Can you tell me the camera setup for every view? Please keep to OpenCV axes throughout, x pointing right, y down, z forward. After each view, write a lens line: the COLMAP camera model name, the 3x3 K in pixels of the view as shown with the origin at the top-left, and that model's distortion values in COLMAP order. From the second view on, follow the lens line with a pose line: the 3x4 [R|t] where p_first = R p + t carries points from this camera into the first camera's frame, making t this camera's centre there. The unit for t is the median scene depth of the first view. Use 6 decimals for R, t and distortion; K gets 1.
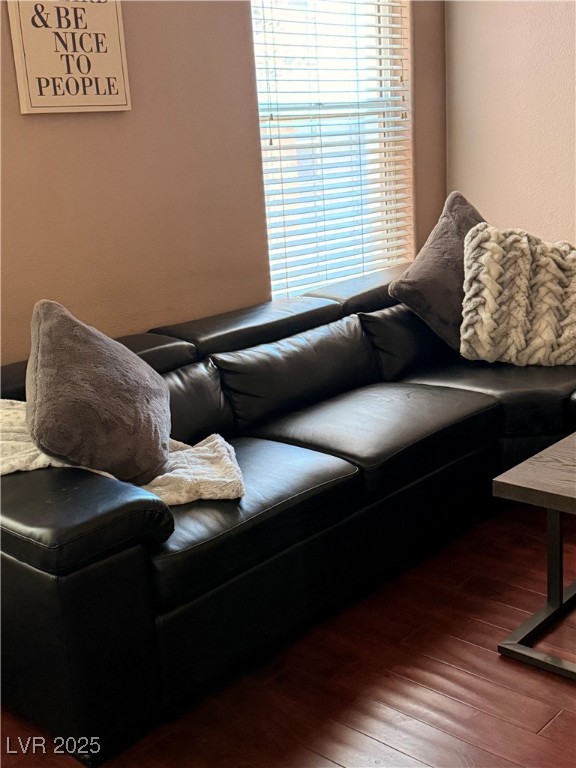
lens RADIAL K [[933.7, 0, 288.6], [0, 933.7, 384.9], [0, 0, 1]] dist [-0.040481, 0.000000]
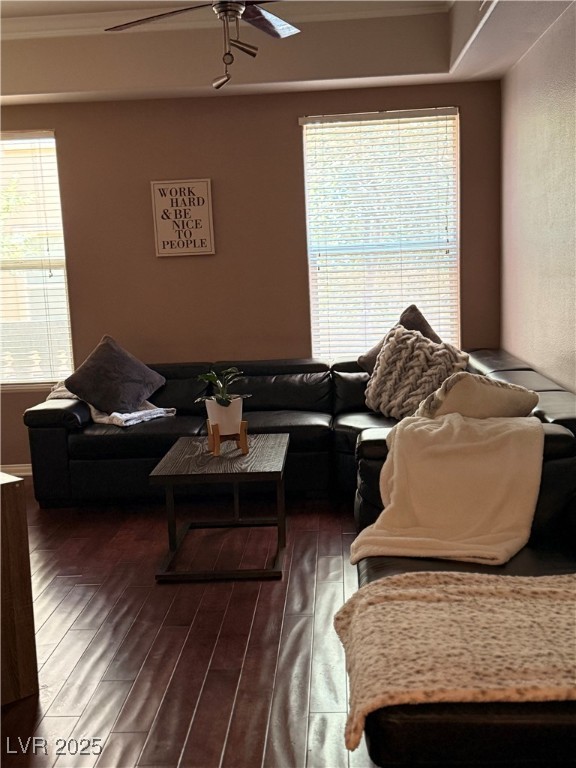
lens RADIAL K [[933.7, 0, 287.7], [0, 933.7, 383.8], [0, 0, 1]] dist [-0.040481, 0.000000]
pose [[0.627235, 0.138427, -0.766429, 1.658528], [-0.193530, 0.980914, 0.018784, -0.088158], [0.754402, 0.136545, 0.642054, -0.178970]]
